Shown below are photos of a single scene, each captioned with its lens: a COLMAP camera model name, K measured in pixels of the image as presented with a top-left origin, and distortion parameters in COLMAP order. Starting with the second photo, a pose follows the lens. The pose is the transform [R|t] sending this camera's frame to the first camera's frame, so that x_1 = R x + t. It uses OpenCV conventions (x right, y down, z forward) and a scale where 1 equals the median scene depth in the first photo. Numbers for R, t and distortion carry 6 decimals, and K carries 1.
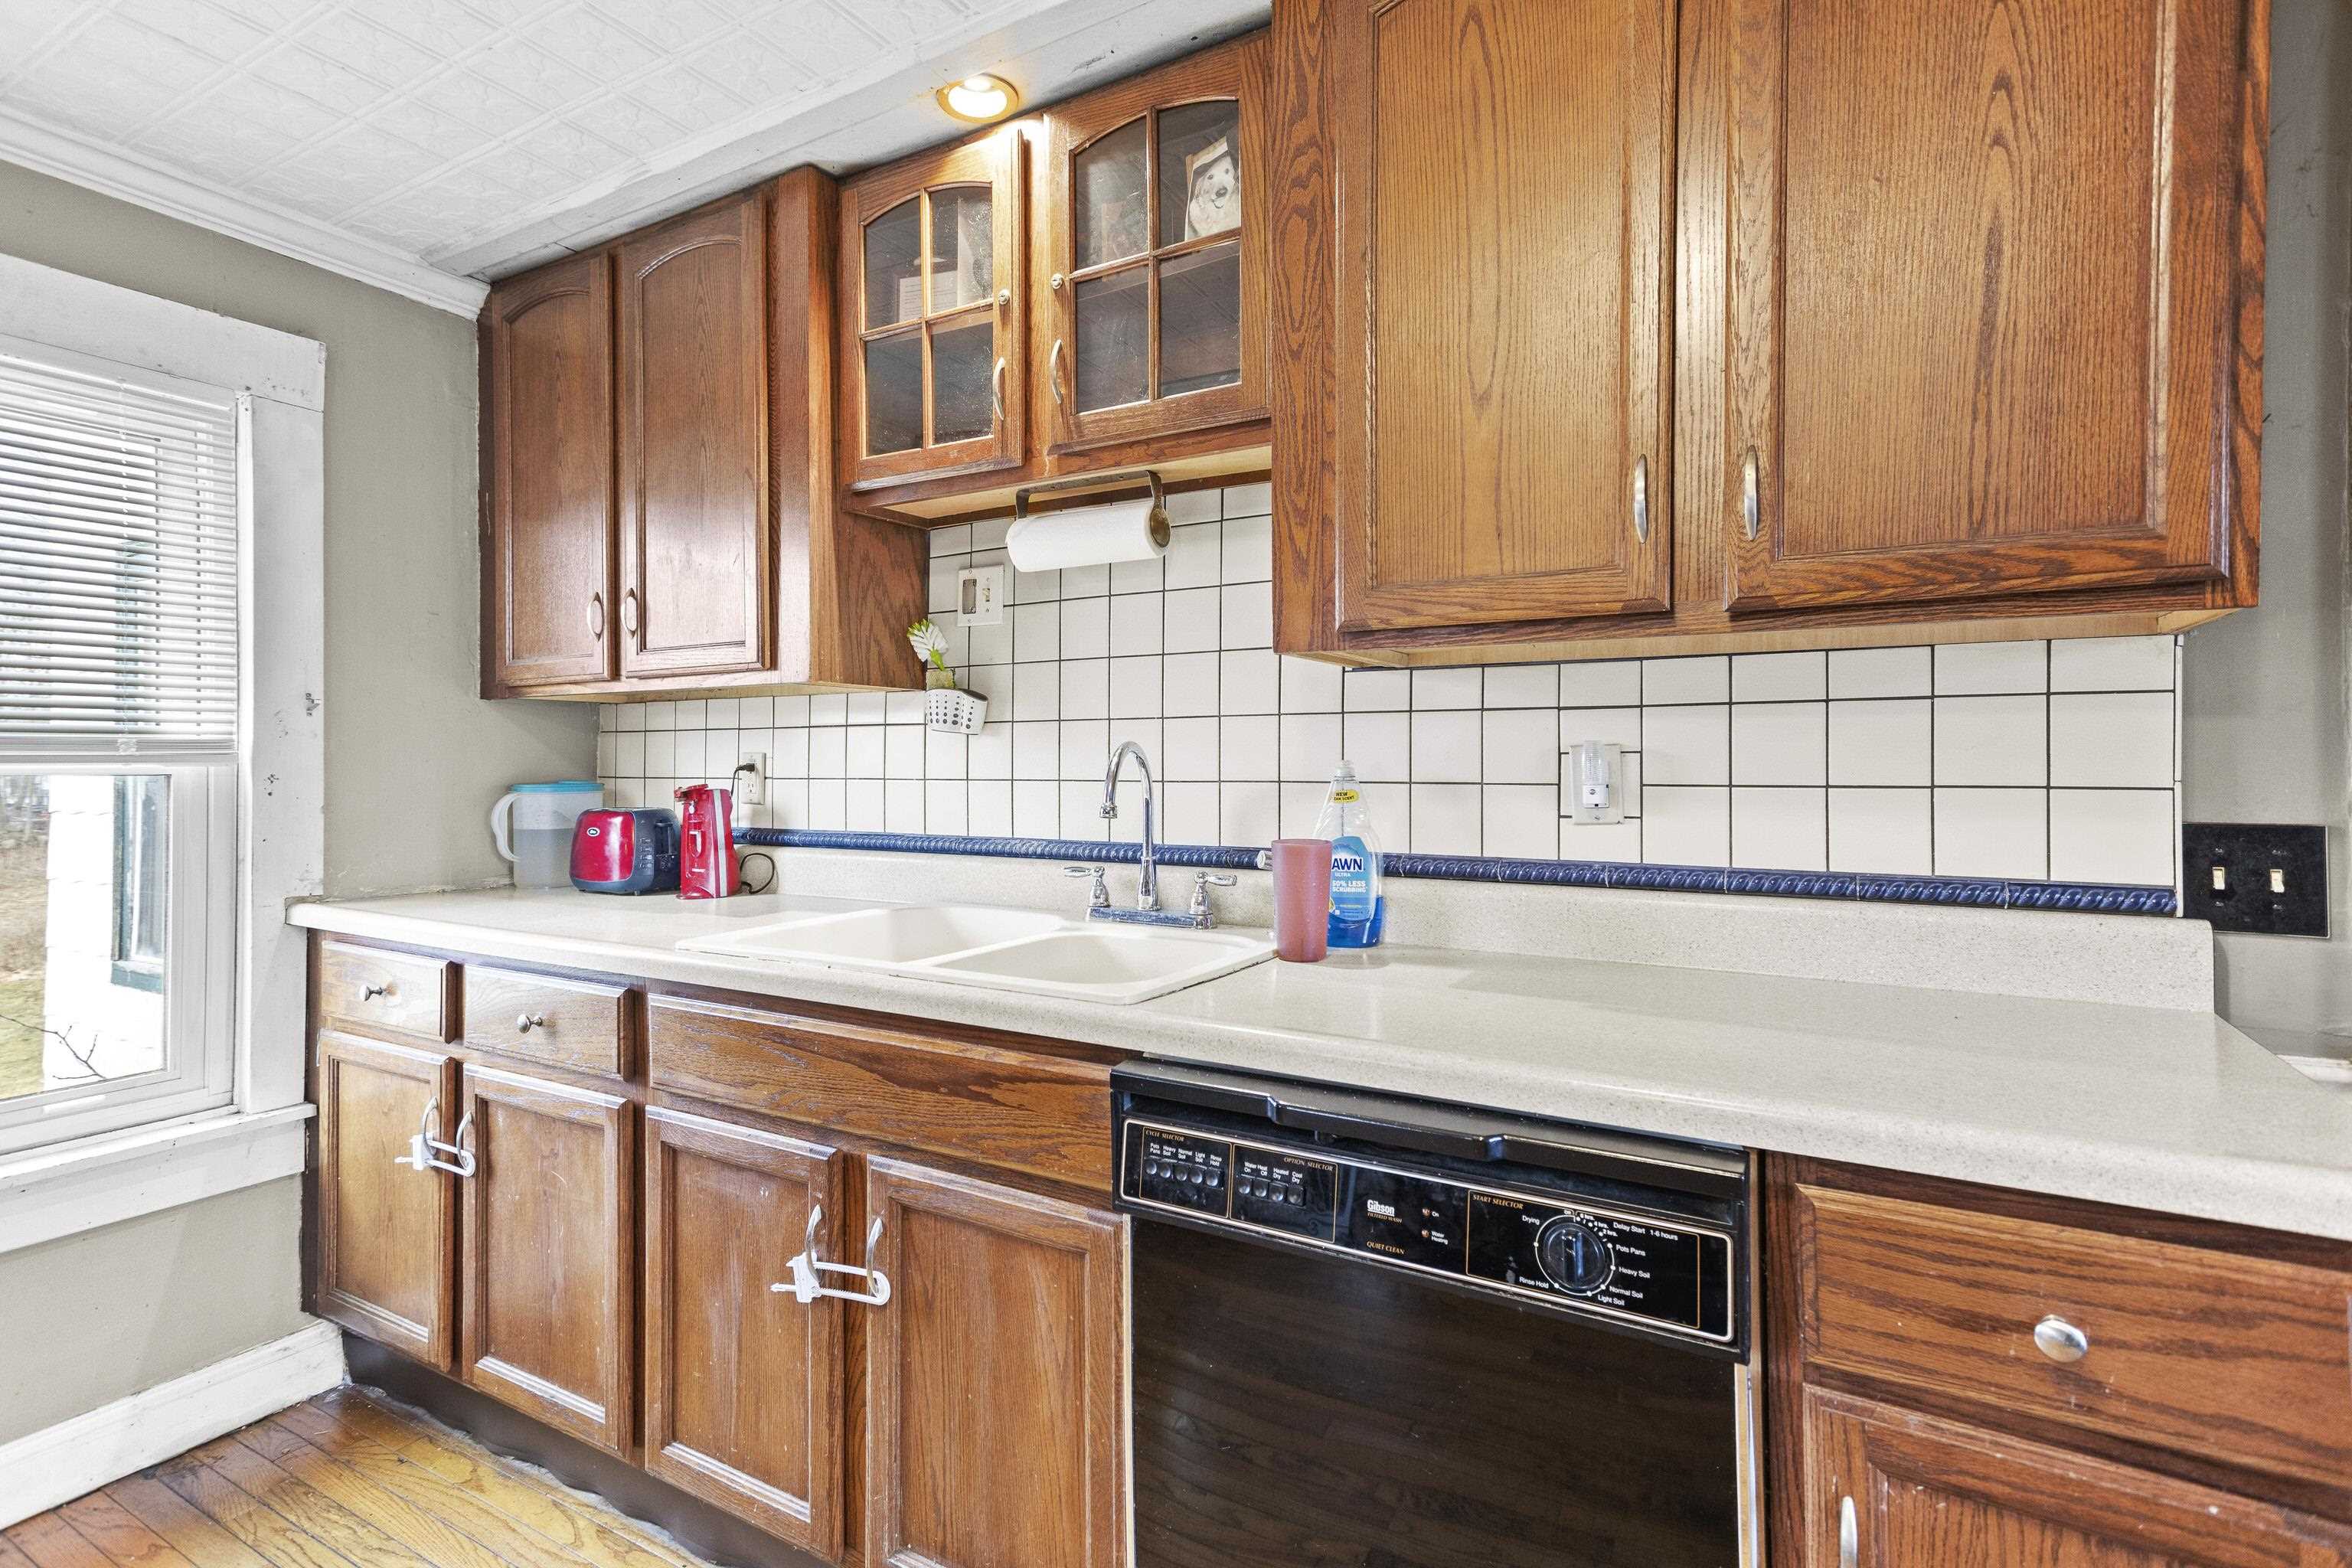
lens RADIAL K [[1128.3, 0, 1179.6], [0, 1128.3, 766.1], [0, 0, 1]] dist [0.022488, 0.000609]
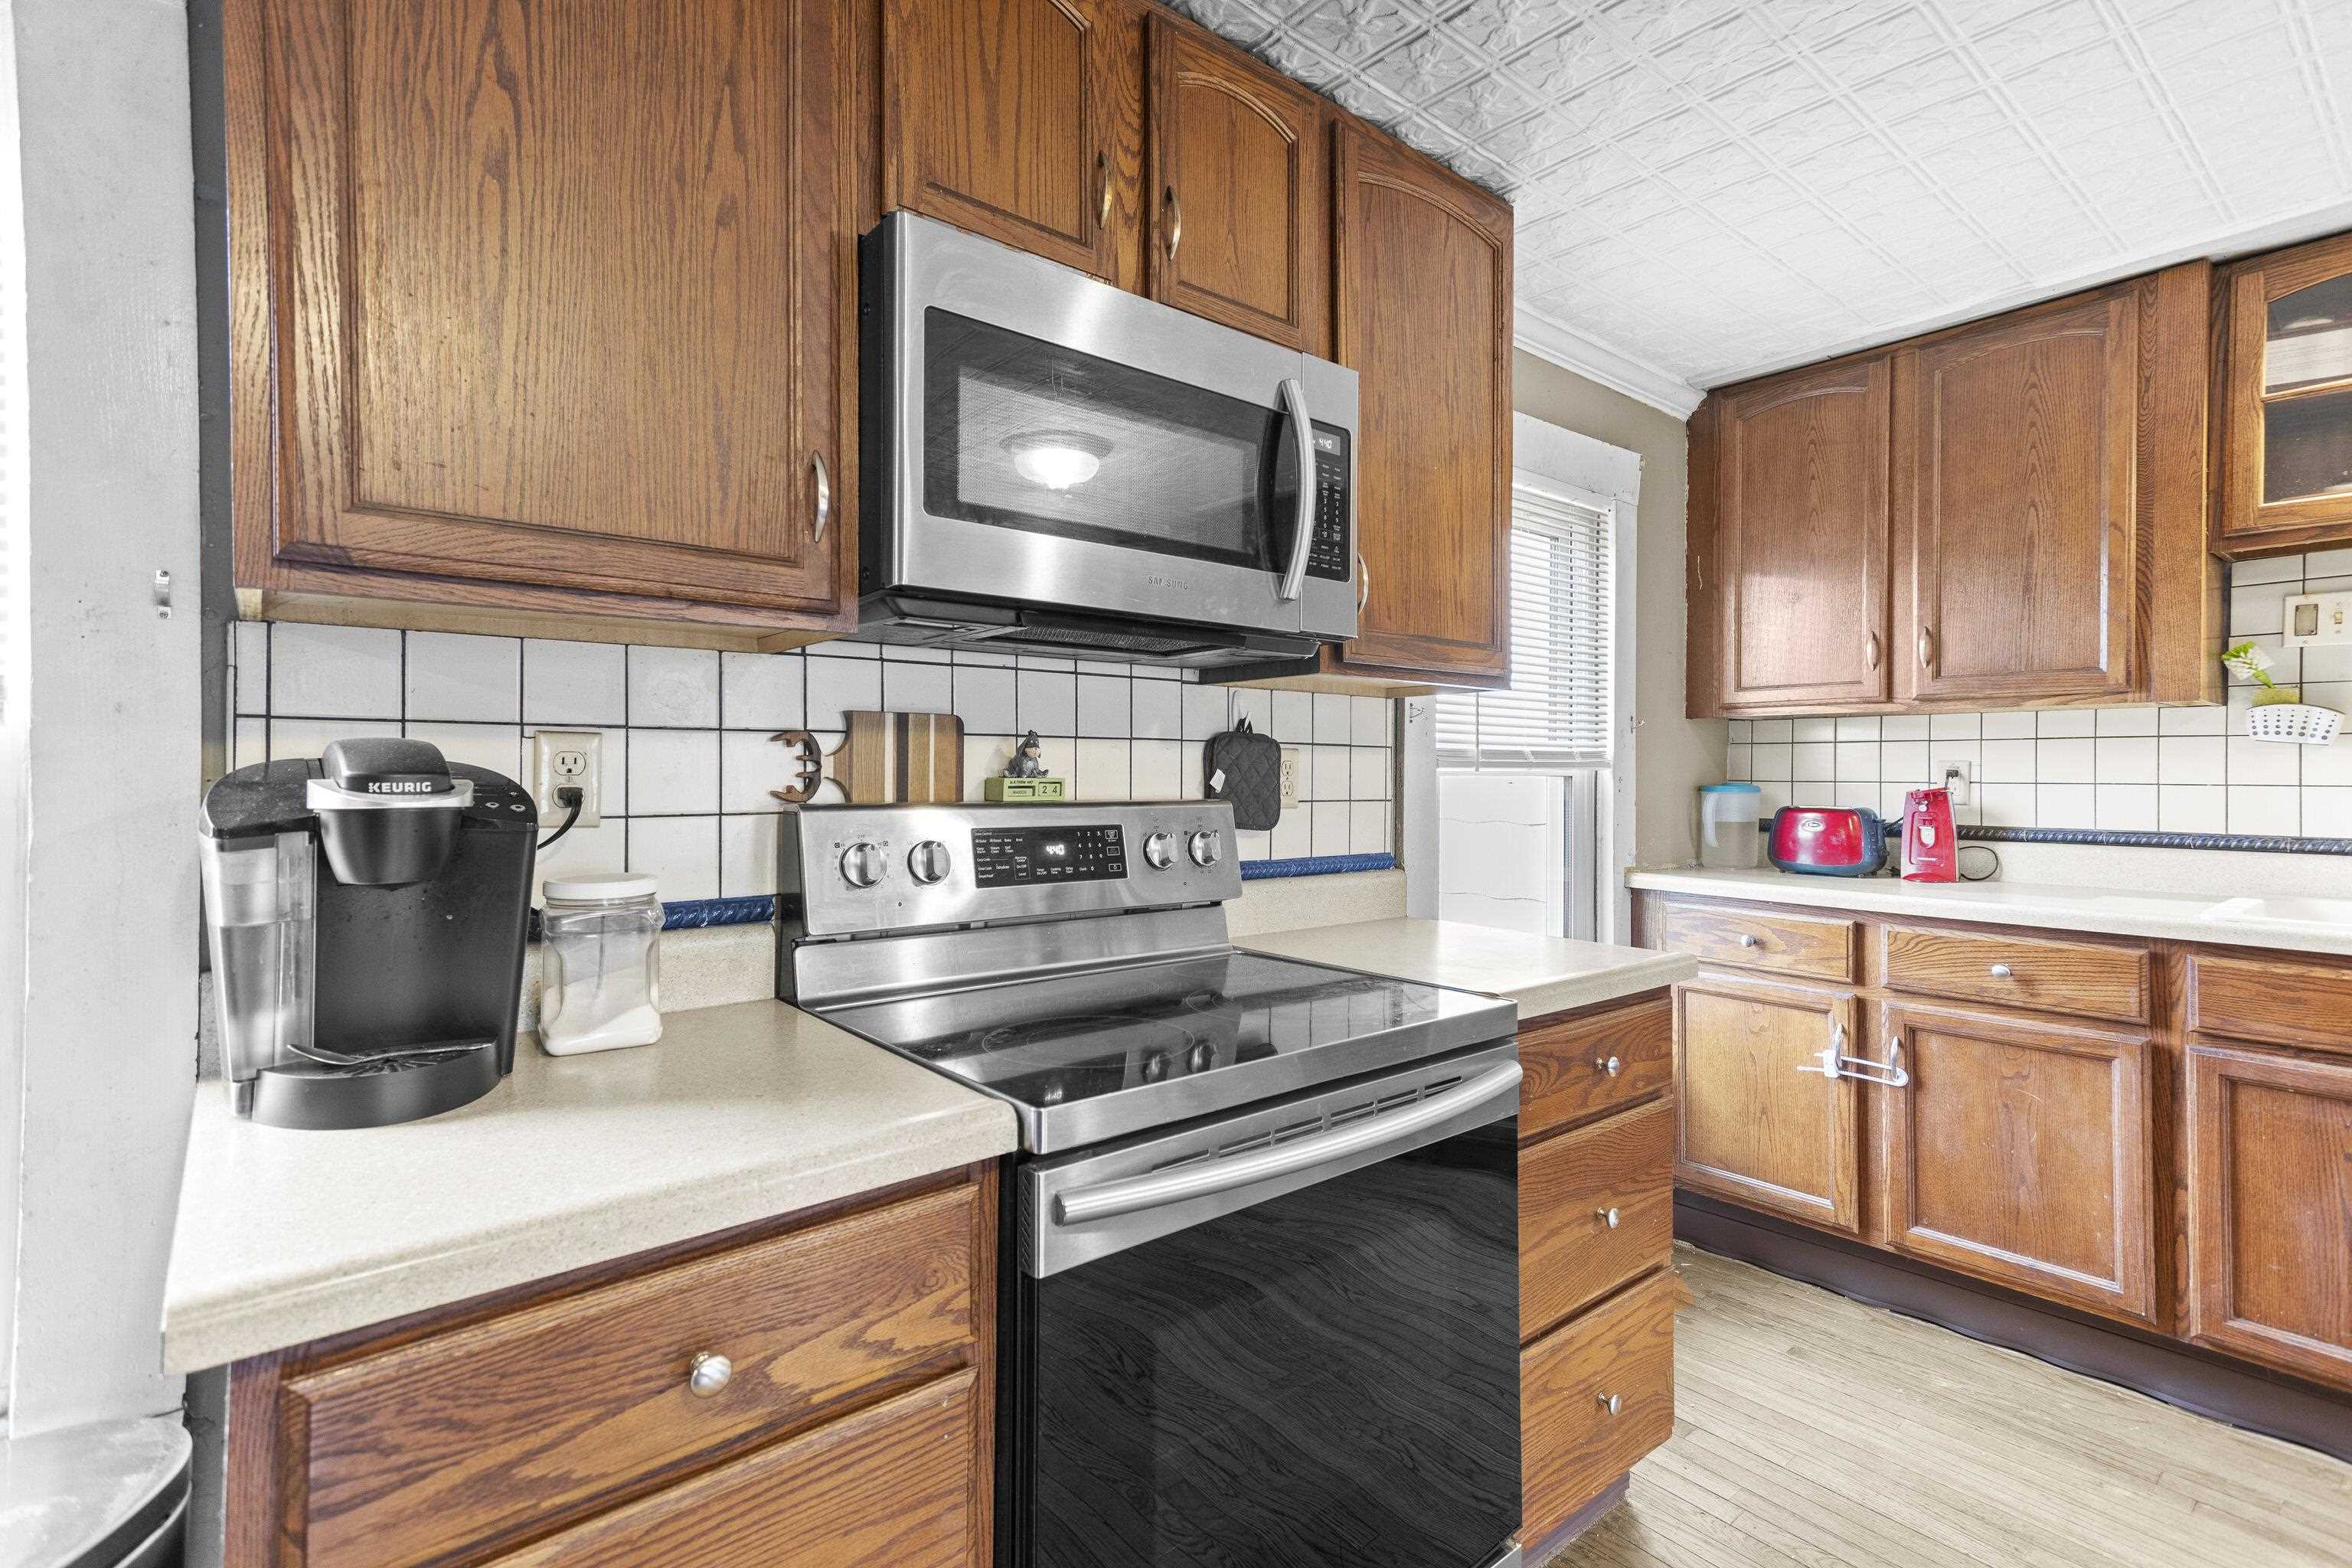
lens RADIAL K [[1093.6, 0, 1179.3], [0, 1093.6, 777.5], [0, 0, 1]] dist [0.023787, 0.000815]
pose [[0.941357, 0.006375, -0.337352, -1.086101], [-0.004990, 0.999975, 0.004974, 0.005473], [0.337375, -0.002999, 0.941366, -0.517597]]
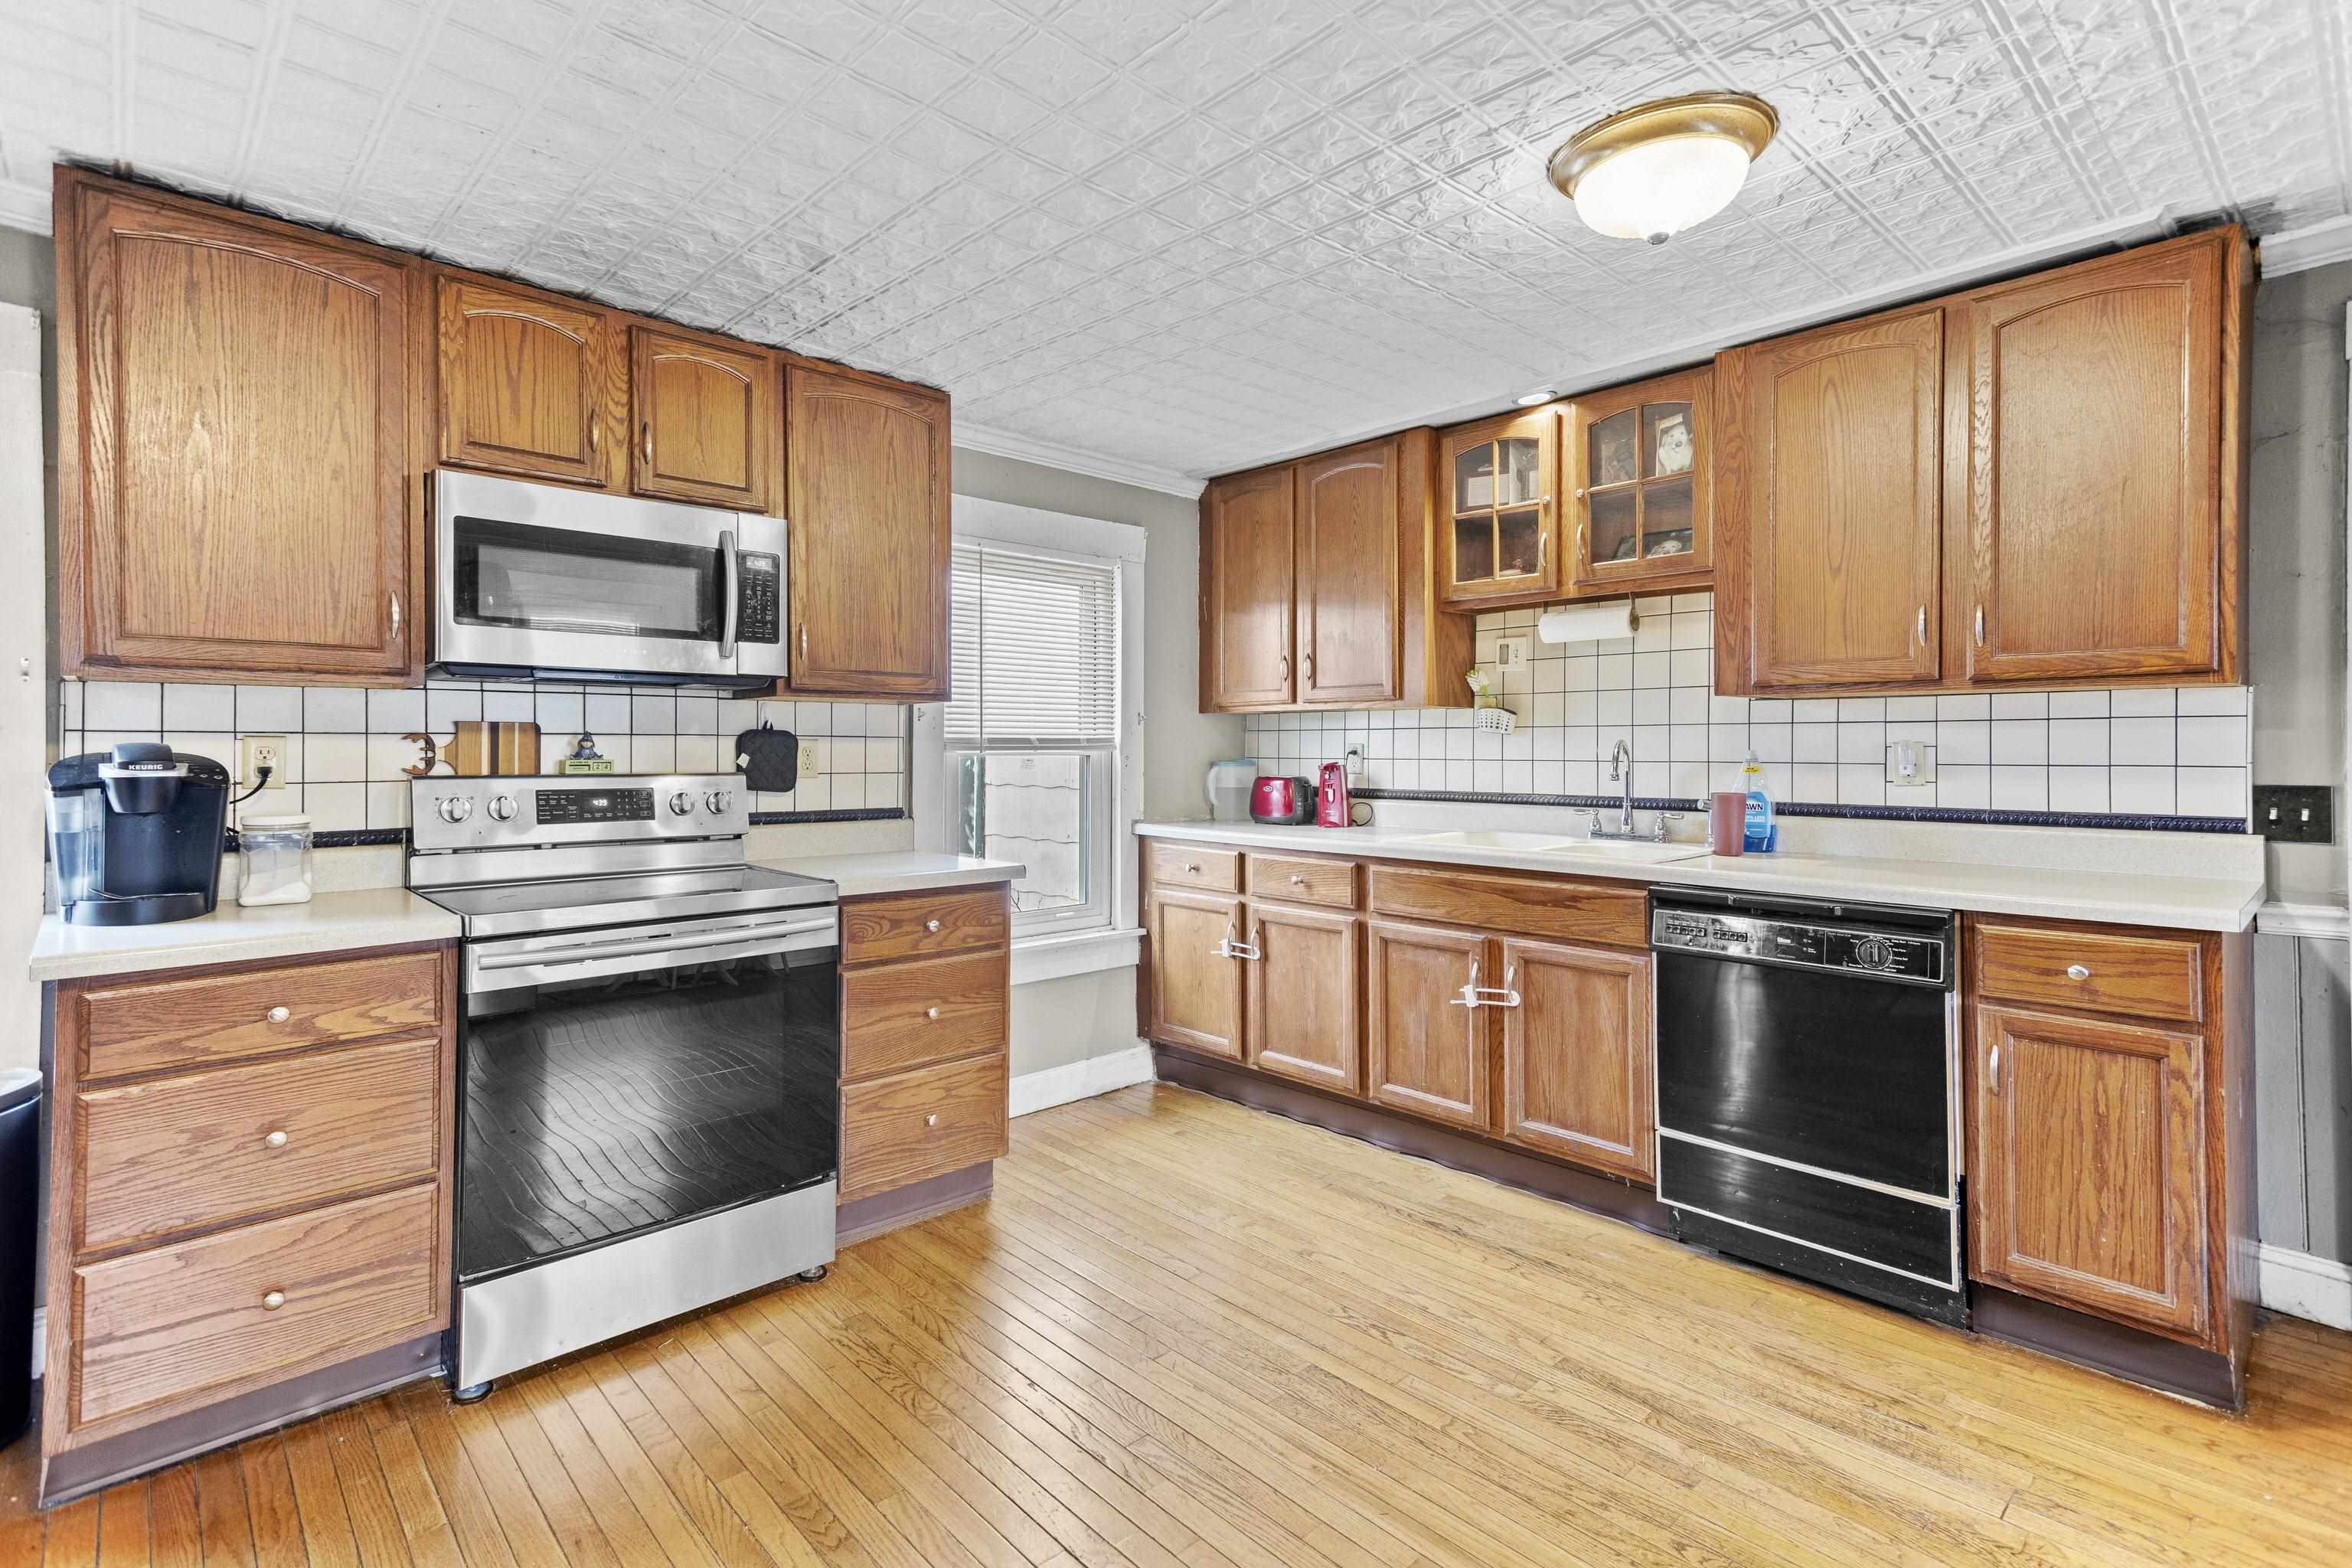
lens RADIAL K [[1108.8, 0, 1183.8], [0, 1108.8, 748.4], [0, 0, 1]] dist [0.026848, 0.000396]
pose [[0.960425, 0.001404, -0.278535, -0.232462], [-0.001486, 0.999999, -0.000082, -0.006379], [0.278534, 0.000492, 0.960426, -0.985150]]
